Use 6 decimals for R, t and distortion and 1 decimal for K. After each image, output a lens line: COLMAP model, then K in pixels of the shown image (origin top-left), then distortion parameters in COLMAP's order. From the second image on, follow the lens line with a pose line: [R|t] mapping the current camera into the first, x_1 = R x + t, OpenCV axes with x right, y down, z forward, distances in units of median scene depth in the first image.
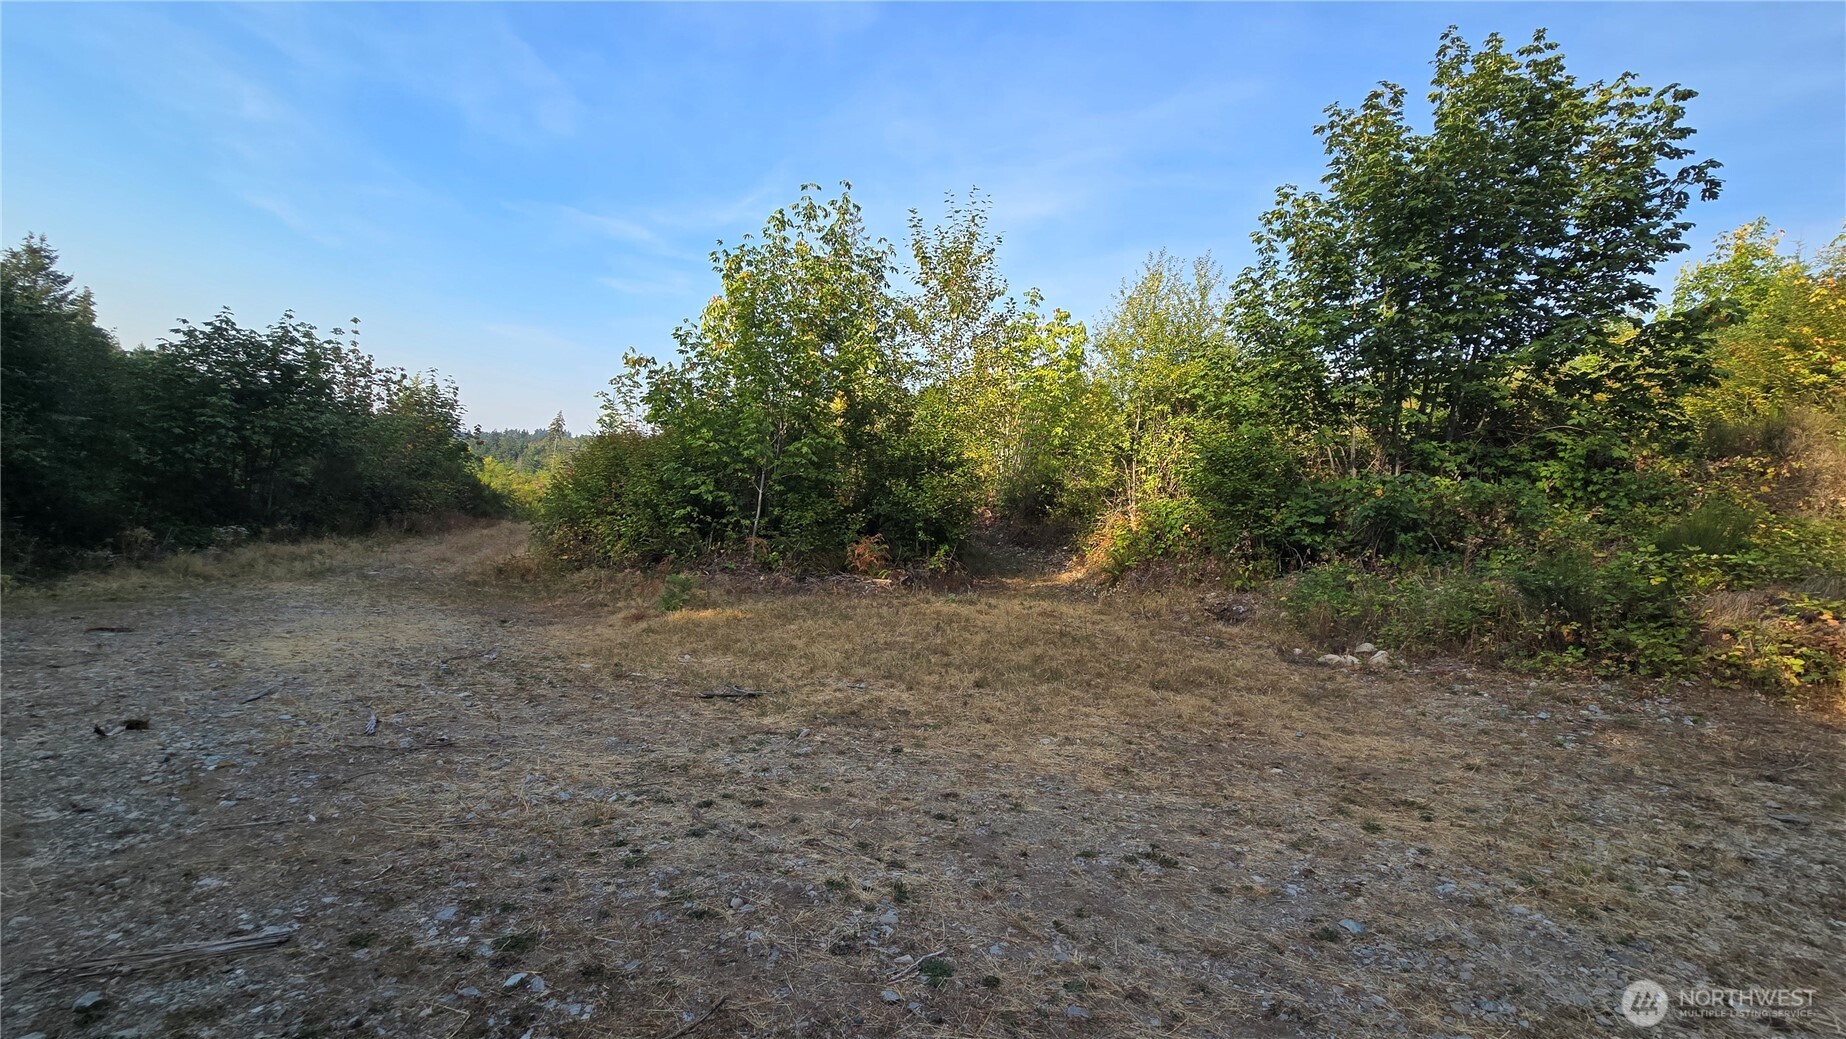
lens RADIAL K [[758.3, 0, 924.2], [0, 758.3, 509.8], [0, 0, 1]] dist [0.005977, -0.002912]
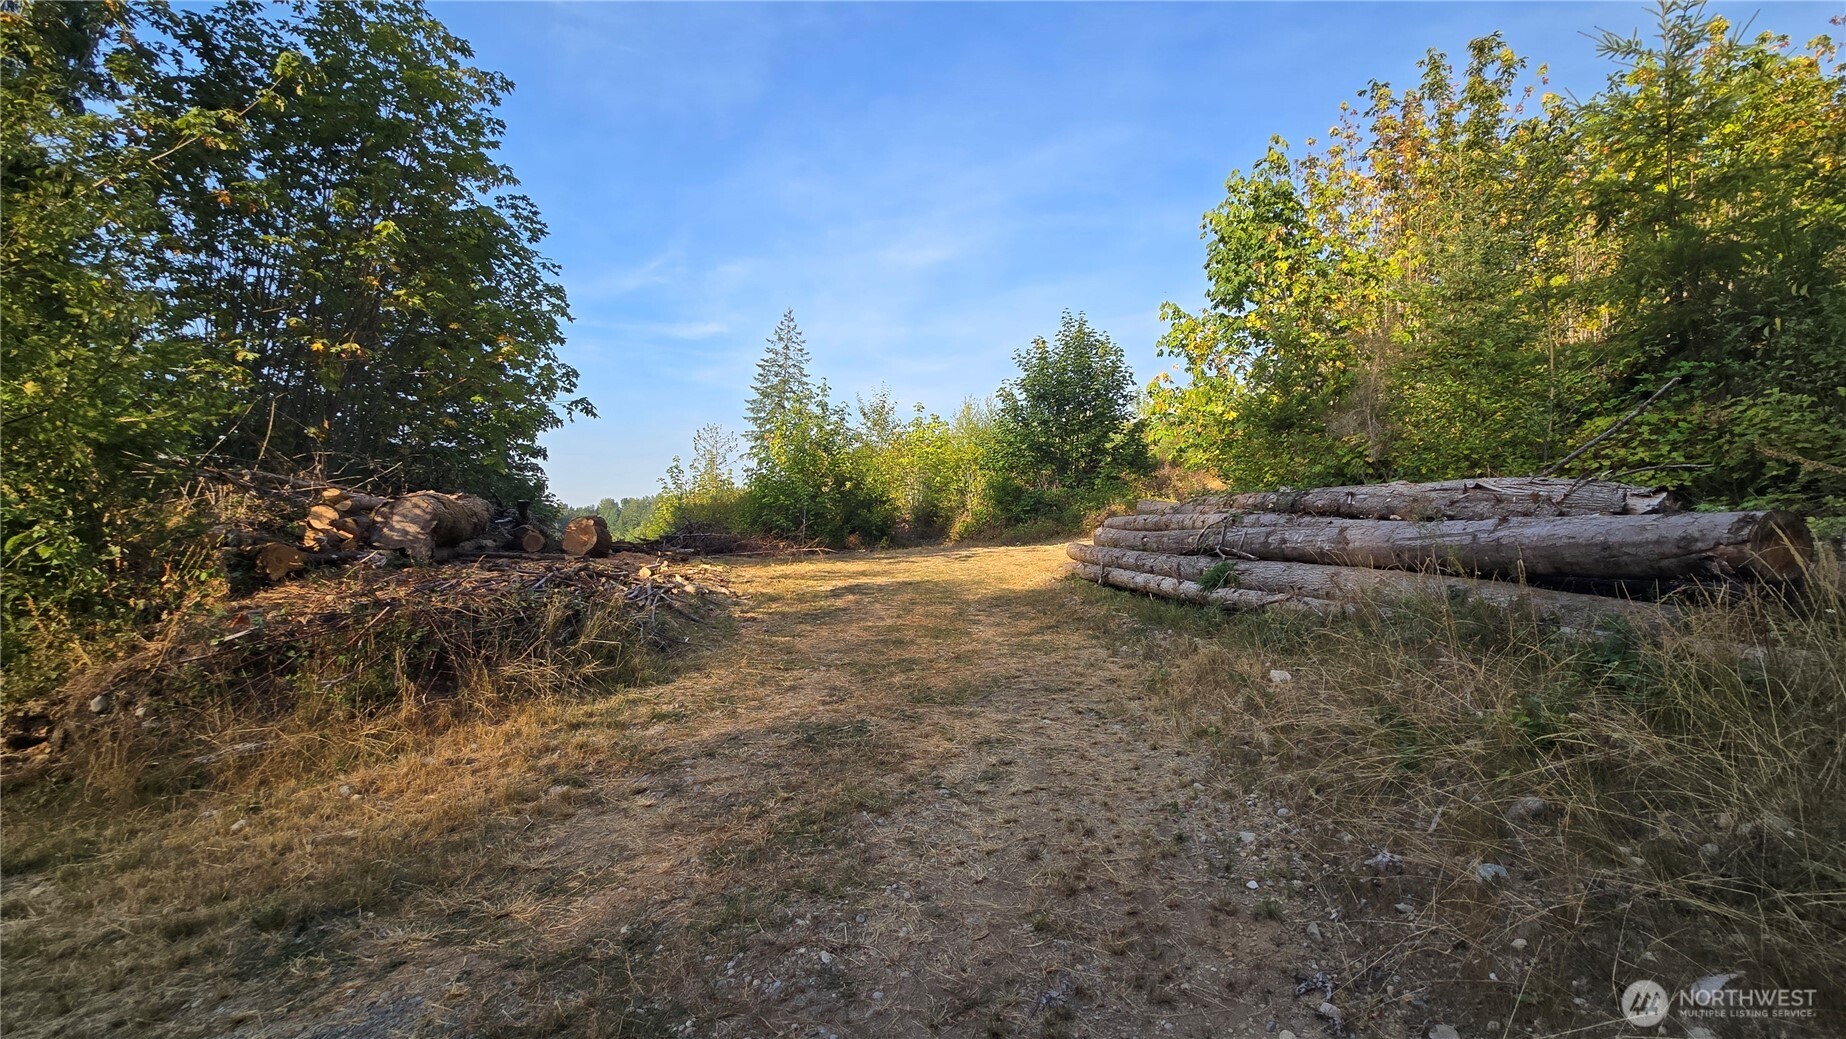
lens RADIAL K [[758.3, 0, 924.2], [0, 758.3, 509.8], [0, 0, 1]] dist [0.005977, -0.002912]
pose [[0.991086, -0.094873, 0.093532, -0.059448], [0.099897, 0.993712, -0.050569, 0.089504], [-0.088146, 0.059462, 0.994331, -1.220061]]
